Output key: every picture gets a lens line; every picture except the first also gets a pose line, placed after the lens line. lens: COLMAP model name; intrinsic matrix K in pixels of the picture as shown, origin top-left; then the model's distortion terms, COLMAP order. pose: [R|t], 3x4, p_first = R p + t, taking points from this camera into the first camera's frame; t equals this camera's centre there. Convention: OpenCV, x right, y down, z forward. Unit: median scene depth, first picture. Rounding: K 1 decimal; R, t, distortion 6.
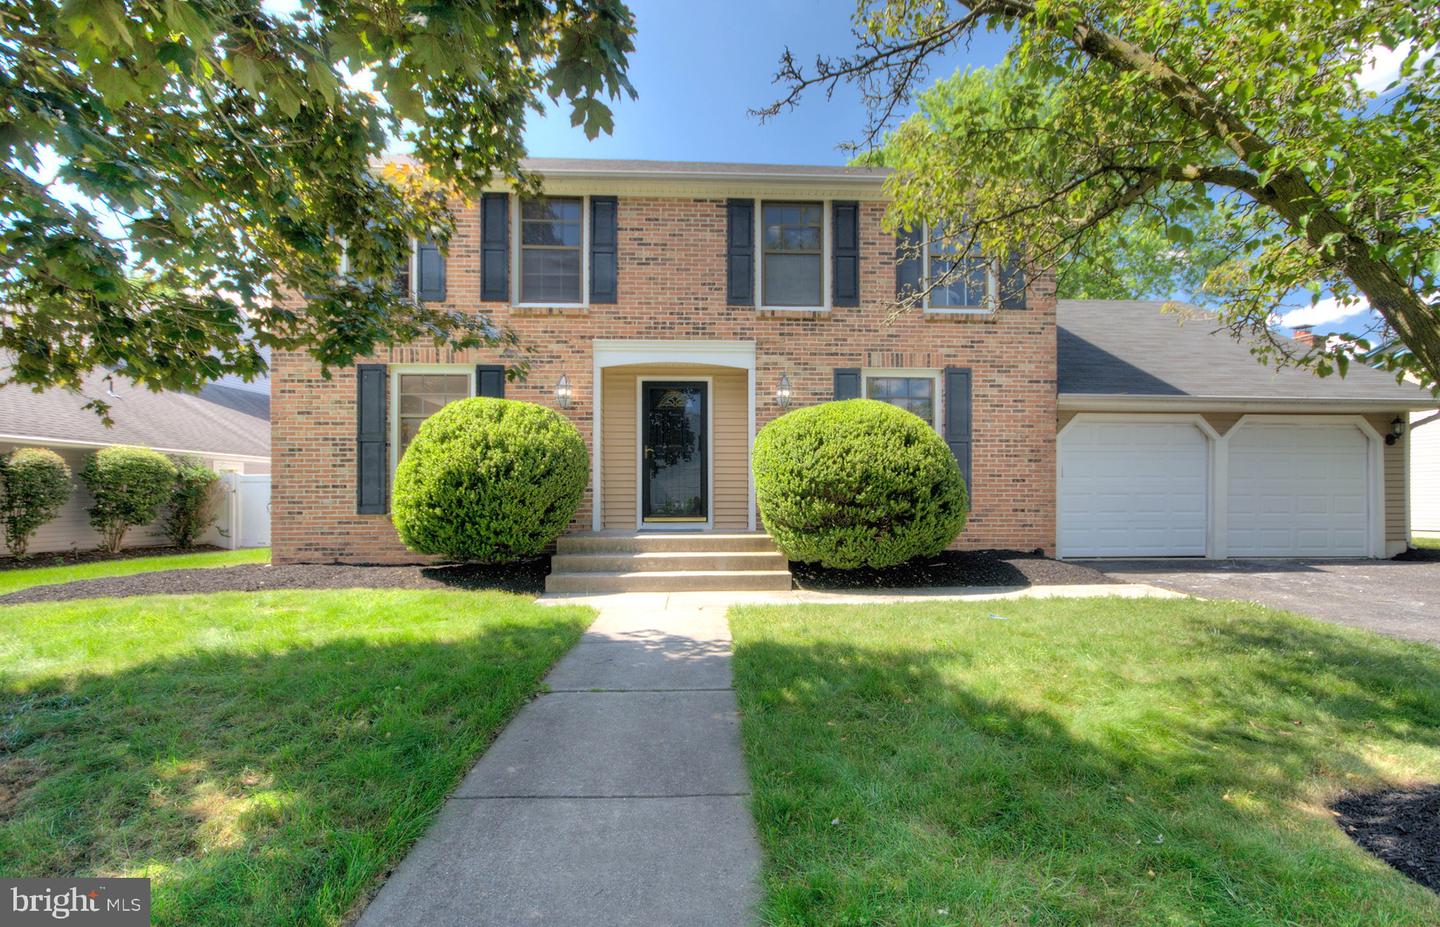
lens RADIAL K [[610.9, 0, 724.5], [0, 610.9, 494.4], [0, 0, 1]] dist [-0.002000, -0.000331]
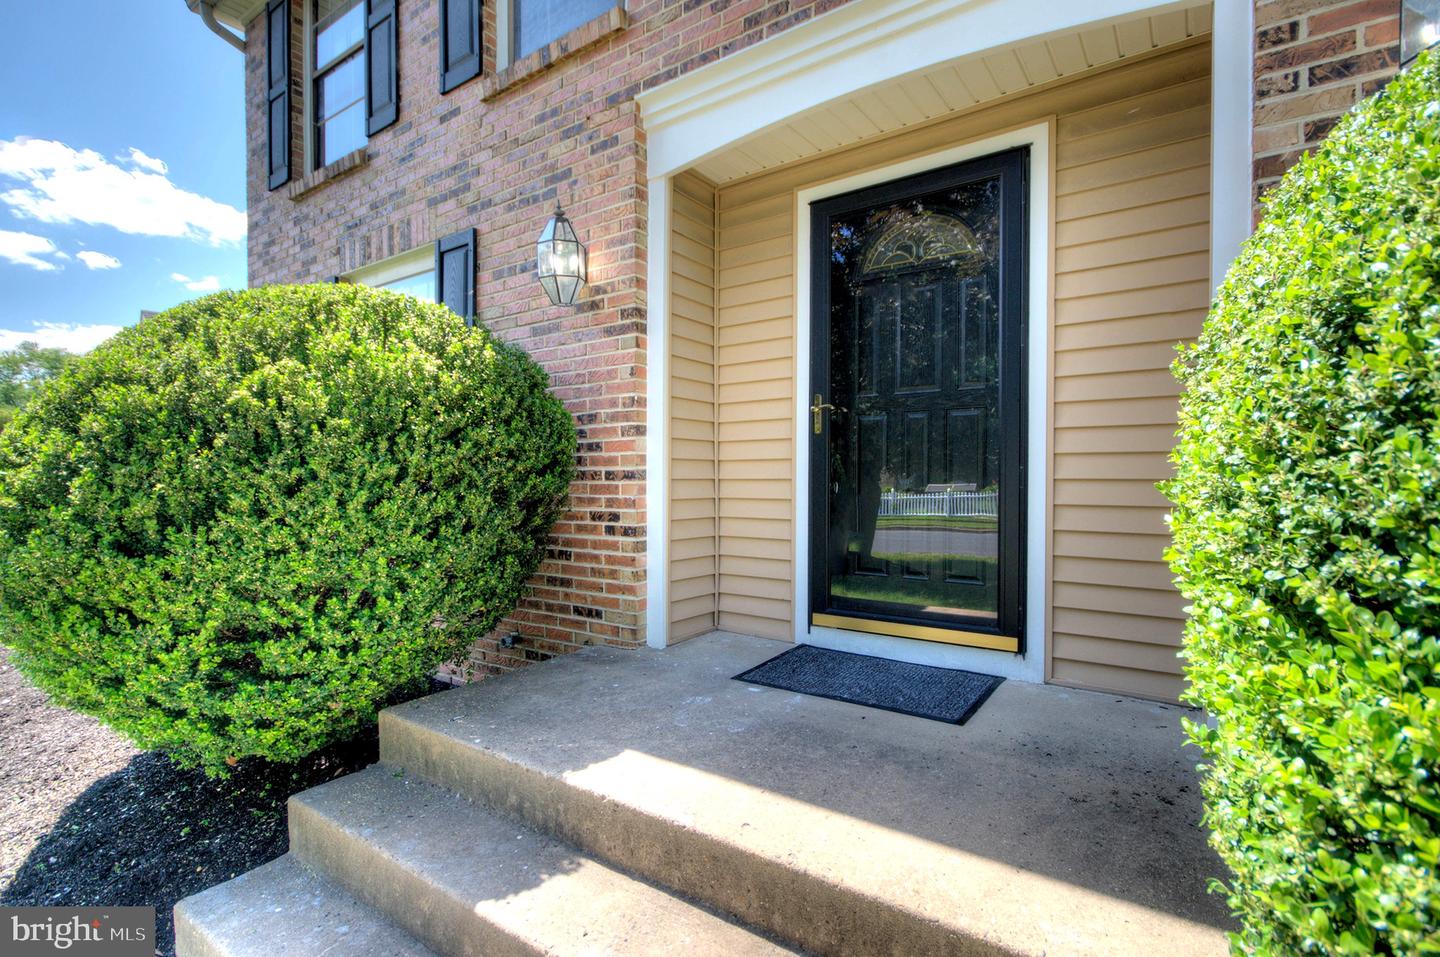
lens RADIAL K [[666.5, 0, 680.7], [0, 666.5, 490.7], [0, 0, 1]] dist [-0.010019, -0.000770]
pose [[0.779543, 0.009390, -0.626278, 0.041453], [0.002104, 0.999843, 0.017609, -0.037316], [0.626345, -0.015044, 0.779401, 0.725490]]
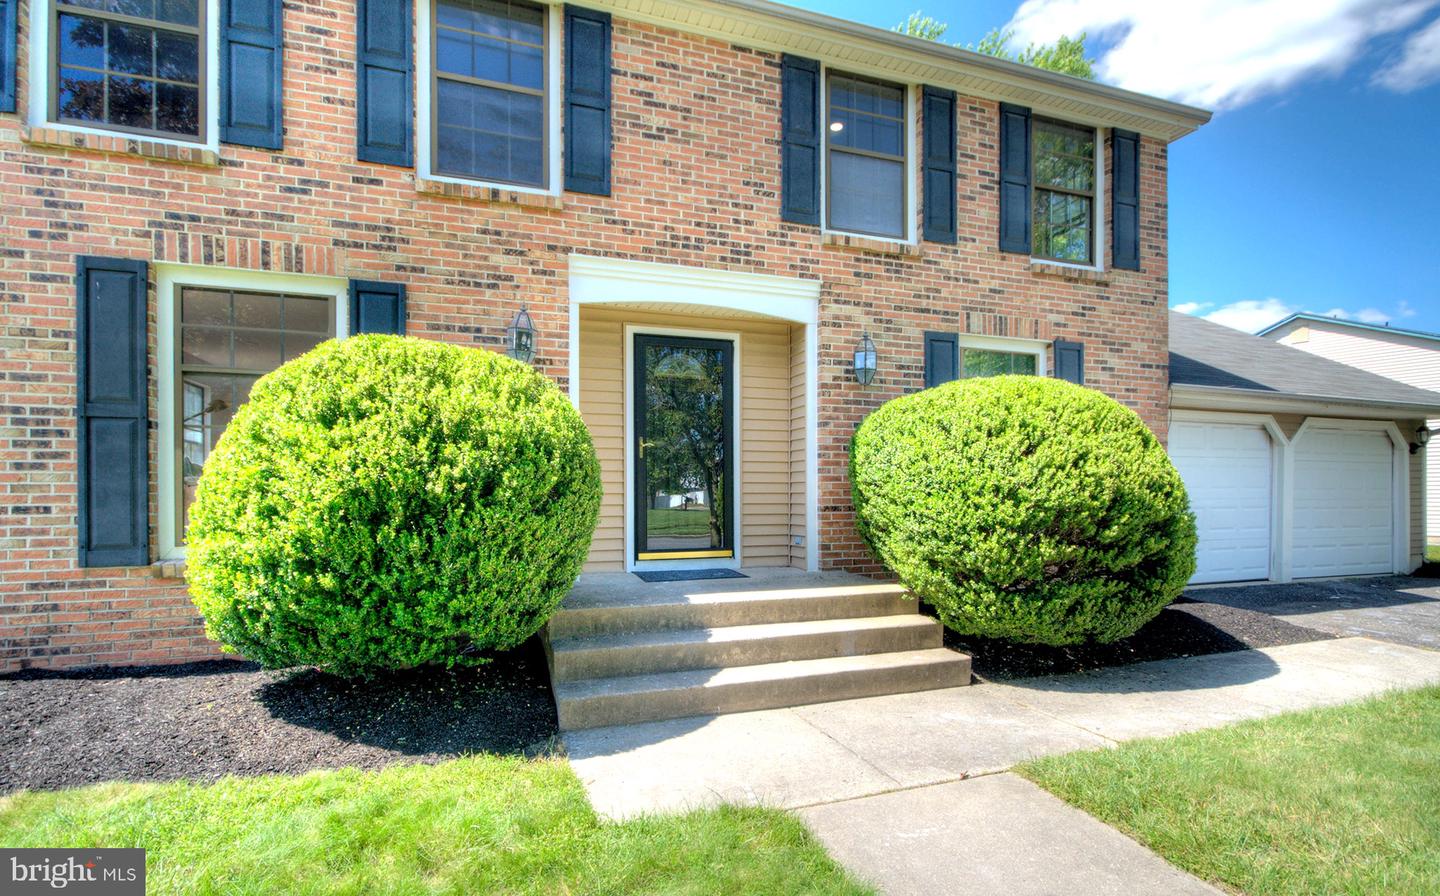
lens RADIAL K [[662.1, 0, 726.6], [0, 662.1, 495.5], [0, 0, 1]] dist [-0.000727, -0.000887]
pose [[0.963652, -0.001055, 0.267157, -0.242300], [-0.001619, 0.999951, 0.009785, -0.029450], [-0.267154, -0.009862, 0.963603, 0.351865]]
